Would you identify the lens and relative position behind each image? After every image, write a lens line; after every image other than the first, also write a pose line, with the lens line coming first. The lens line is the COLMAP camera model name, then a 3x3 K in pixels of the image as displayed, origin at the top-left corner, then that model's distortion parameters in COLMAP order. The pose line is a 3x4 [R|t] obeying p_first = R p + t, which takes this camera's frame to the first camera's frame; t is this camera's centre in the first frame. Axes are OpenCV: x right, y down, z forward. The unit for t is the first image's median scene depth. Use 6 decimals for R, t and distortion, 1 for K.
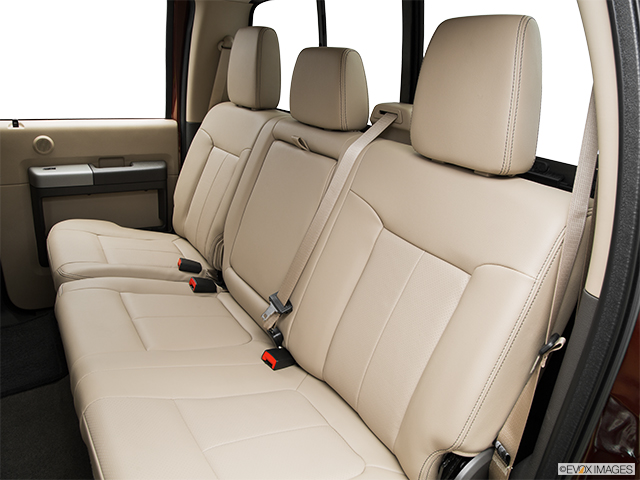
lens RADIAL K [[493.5, 0, 320.1], [0, 493.5, 239.6], [0, 0, 1]] dist [-0.127156, 0.070201]
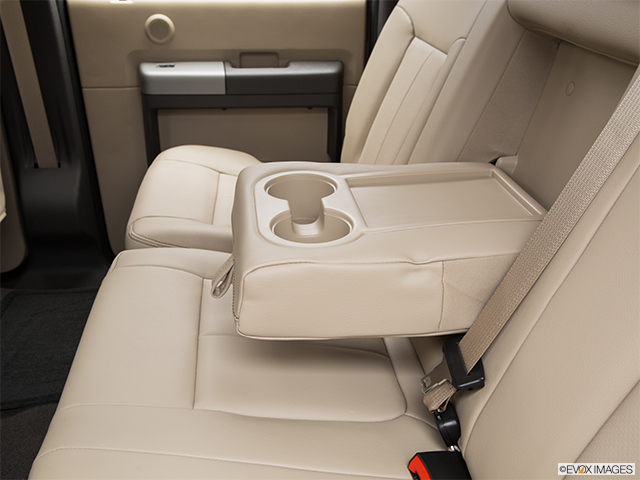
lens RADIAL K [[633.3, 0, 320.5], [0, 633.3, 240.1], [0, 0, 1]] dist [-0.016116, 0.000000]
pose [[0.903379, 0.133293, -0.407602, 0.018972], [-0.093154, 0.988767, 0.116885, -0.030847], [0.418604, -0.067622, 0.905648, 0.265938]]
